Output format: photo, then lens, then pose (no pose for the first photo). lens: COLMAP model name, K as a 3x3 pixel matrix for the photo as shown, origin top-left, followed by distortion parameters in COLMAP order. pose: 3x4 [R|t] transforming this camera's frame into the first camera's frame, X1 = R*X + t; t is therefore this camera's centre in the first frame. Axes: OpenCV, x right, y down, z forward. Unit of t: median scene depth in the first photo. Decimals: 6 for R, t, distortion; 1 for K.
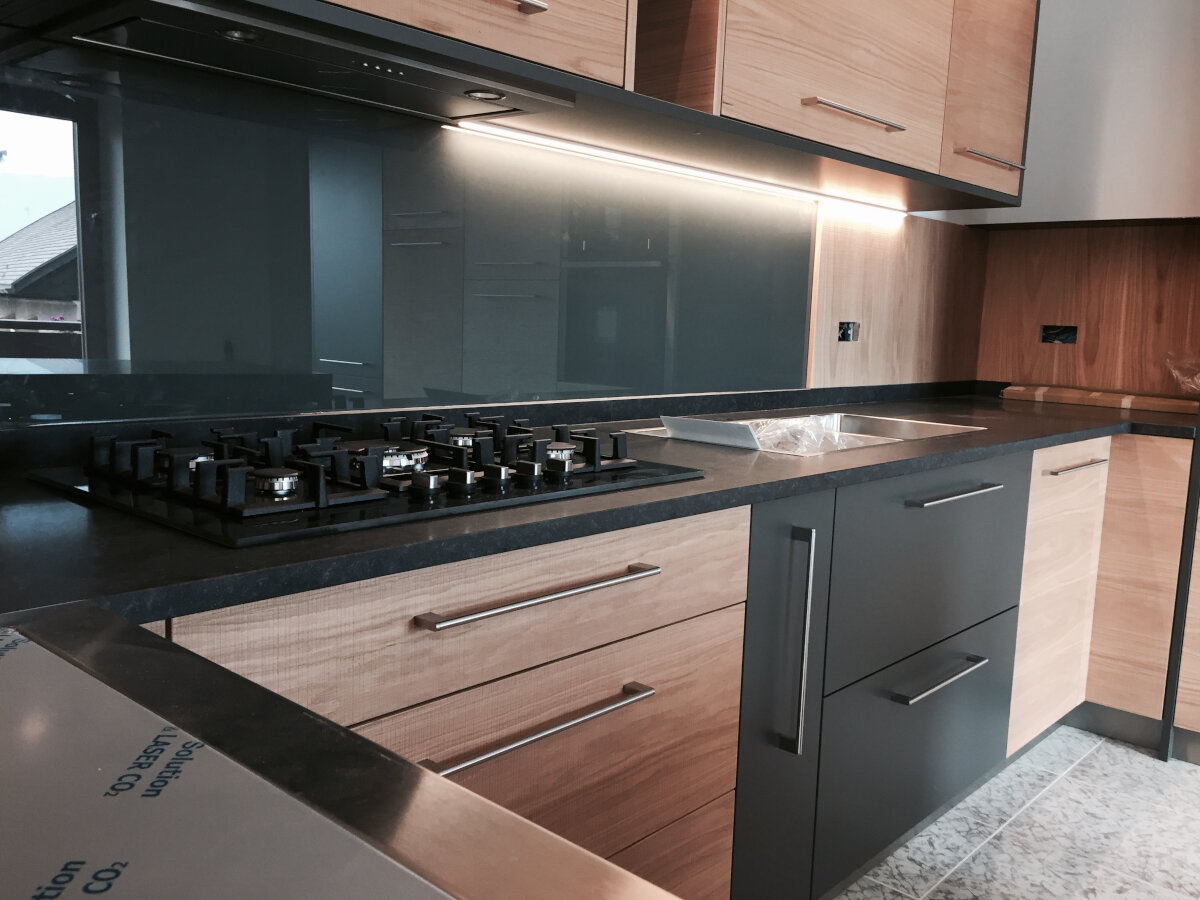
lens RADIAL K [[1027.2, 0, 600.0], [0, 1027.2, 450.0], [0, 0, 1]] dist [0.104697, -0.158748]
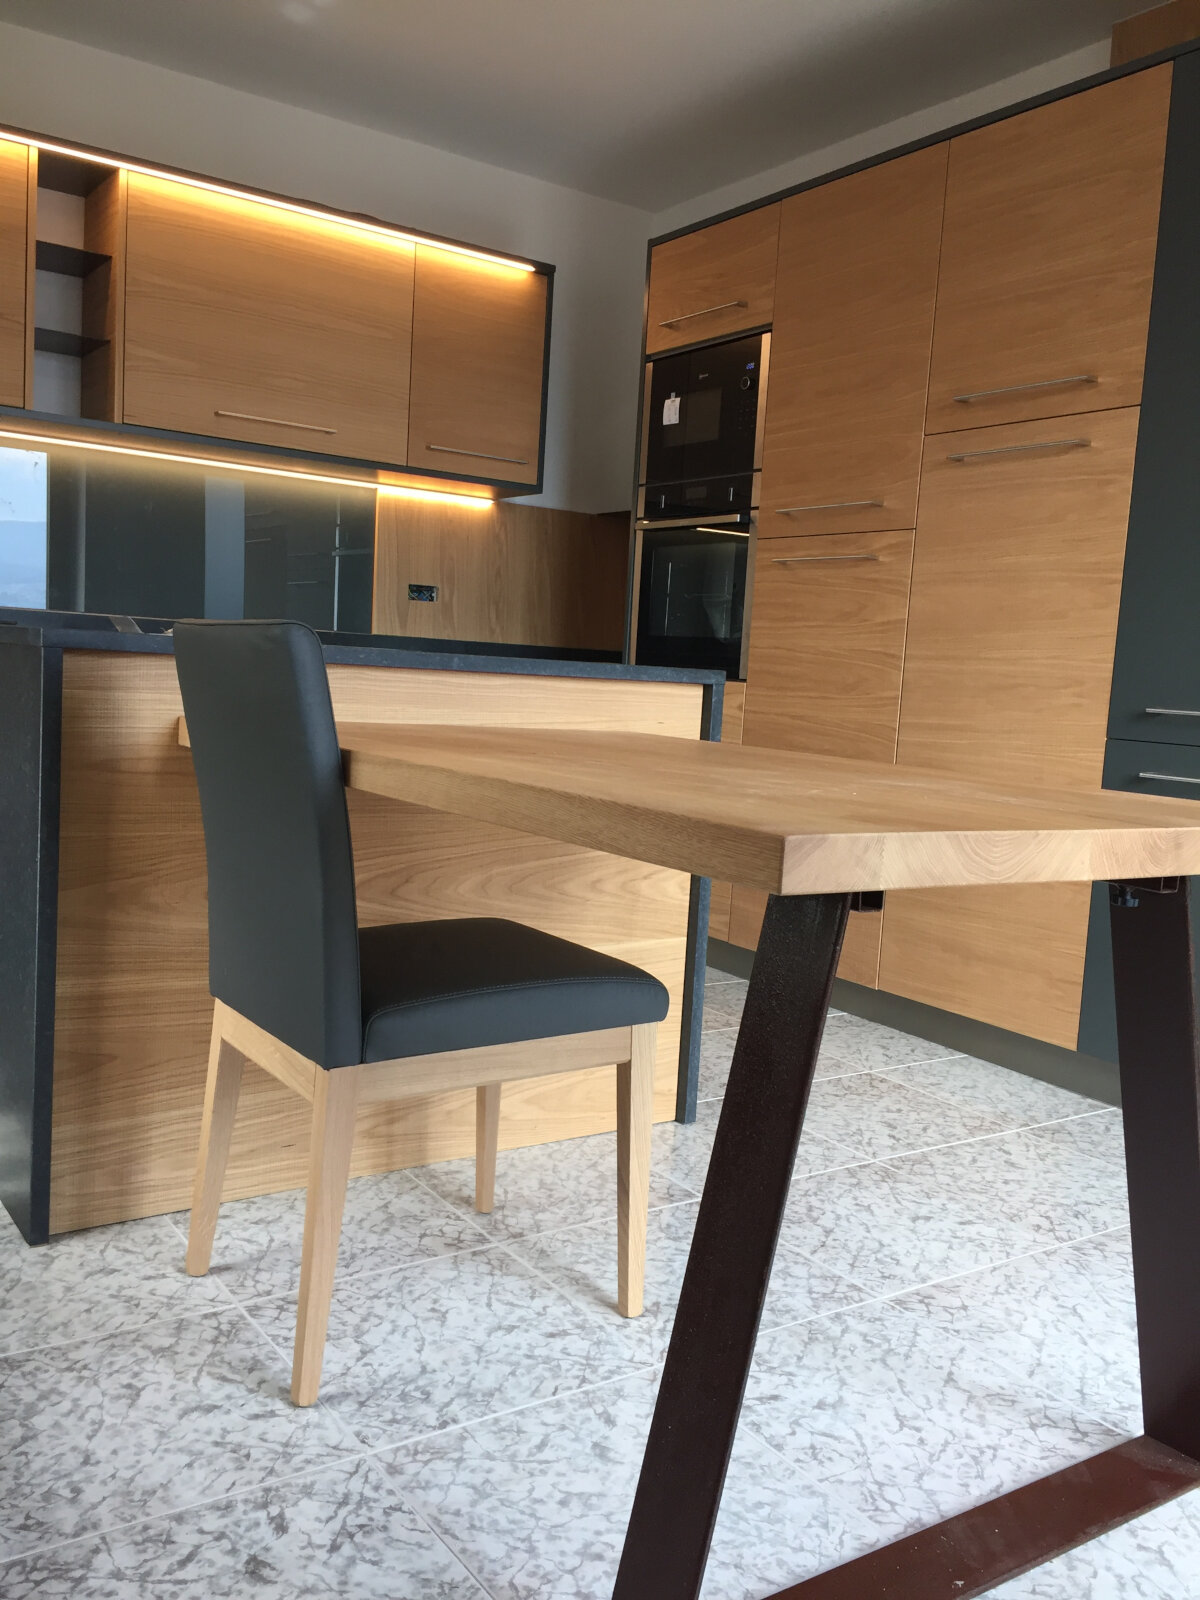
lens RADIAL K [[1365.7, 0, 602.1], [0, 1365.7, 799.1], [0, 0, 1]] dist [0.104917, -0.150675]
pose [[0.973968, 0.042556, -0.222657, 1.169451], [-0.051893, 0.997994, -0.036253, 0.257786], [0.220668, 0.046864, 0.974223, -0.778550]]
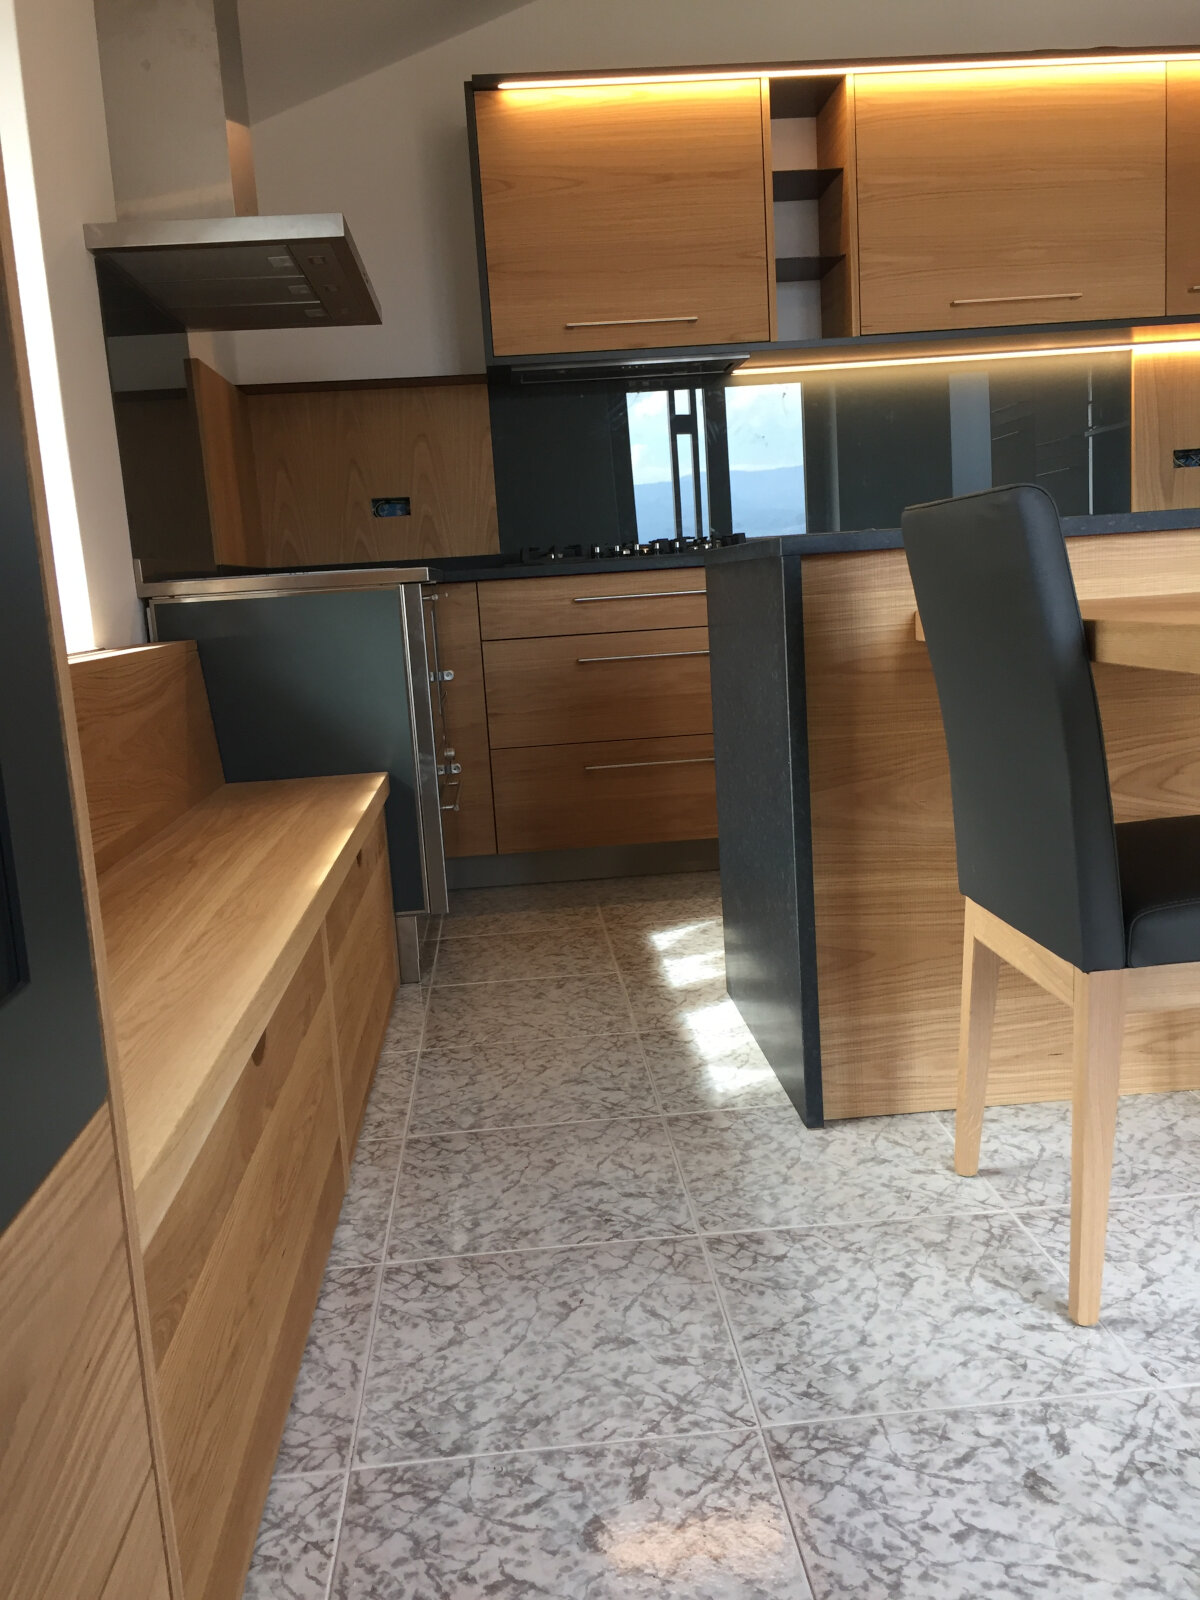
lens RADIAL K [[1365.7, 0, 602.1], [0, 1365.7, 799.1], [0, 0, 1]] dist [0.104917, -0.150675]
pose [[0.721081, 0.026335, -0.692350, 1.164163], [0.001458, 0.999217, 0.039526, 0.271493], [0.692849, -0.029510, 0.720478, -0.736231]]
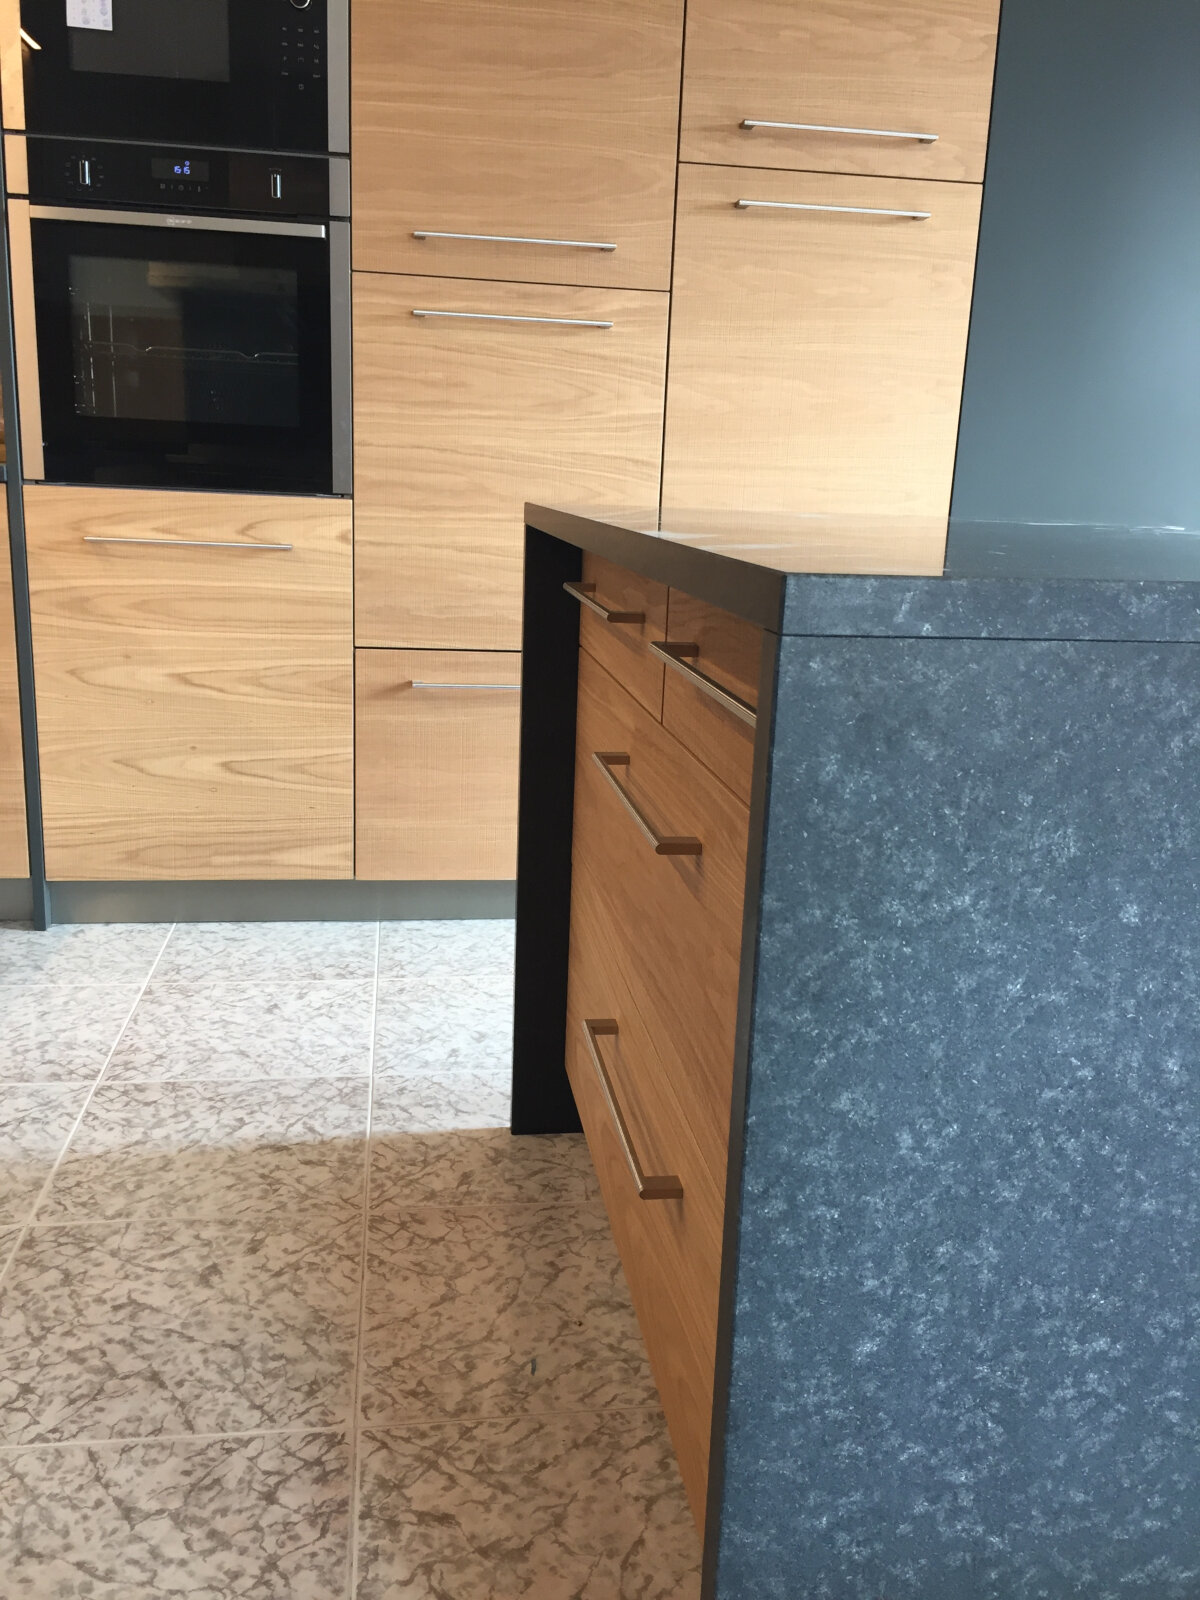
lens RADIAL K [[1369.6, 0, 604.4], [0, 1369.6, 803.3], [0, 0, 1]] dist [0.104697, -0.158748]
pose [[0.636479, -0.191312, 0.747191, 0.097871], [0.082950, 0.980110, 0.180290, 0.084805], [-0.766821, -0.052771, 0.639688, 0.086477]]
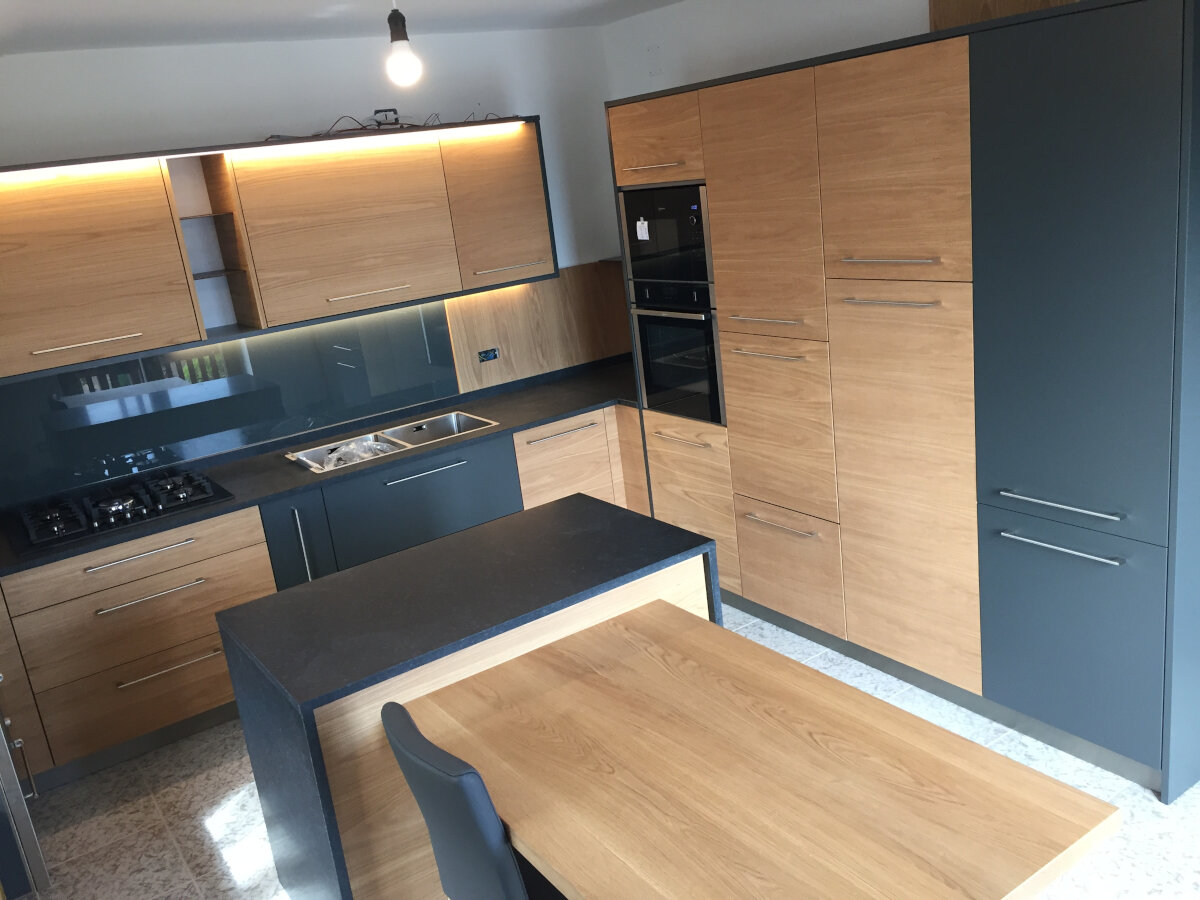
lens RADIAL K [[1024.3, 0, 600.0], [0, 1024.3, 450.0], [0, 0, 1]] dist [0.104917, -0.150675]
pose [[0.959804, -0.085333, -0.267385, 1.232891], [0.126482, 0.981949, 0.140638, -0.250283], [0.250557, -0.168804, 0.953271, -0.908312]]
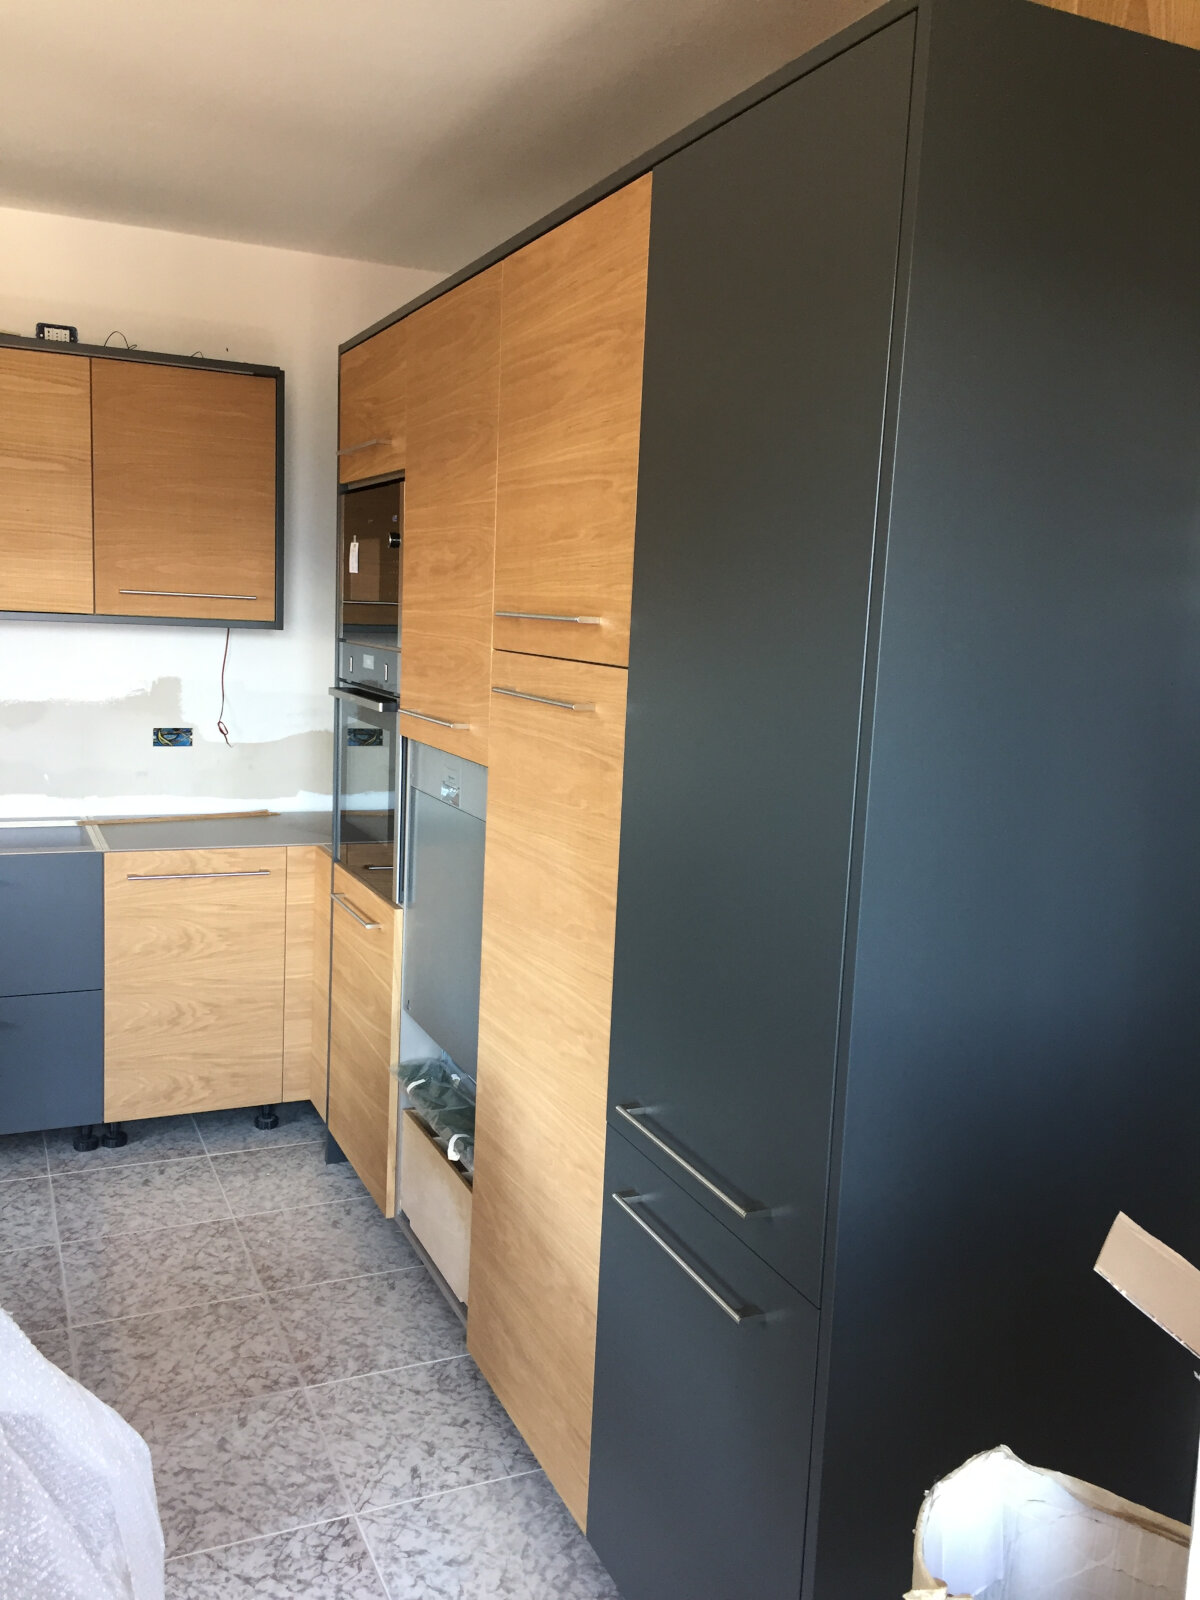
lens RADIAL K [[1365.7, 0, 602.1], [0, 1365.7, 799.1], [0, 0, 1]] dist [0.104917, -0.150675]
pose [[0.918407, 0.060135, -0.391039, 1.731281], [-0.062062, 0.998042, 0.007720, -0.124627], [0.390738, 0.017178, 0.920342, -0.227698]]
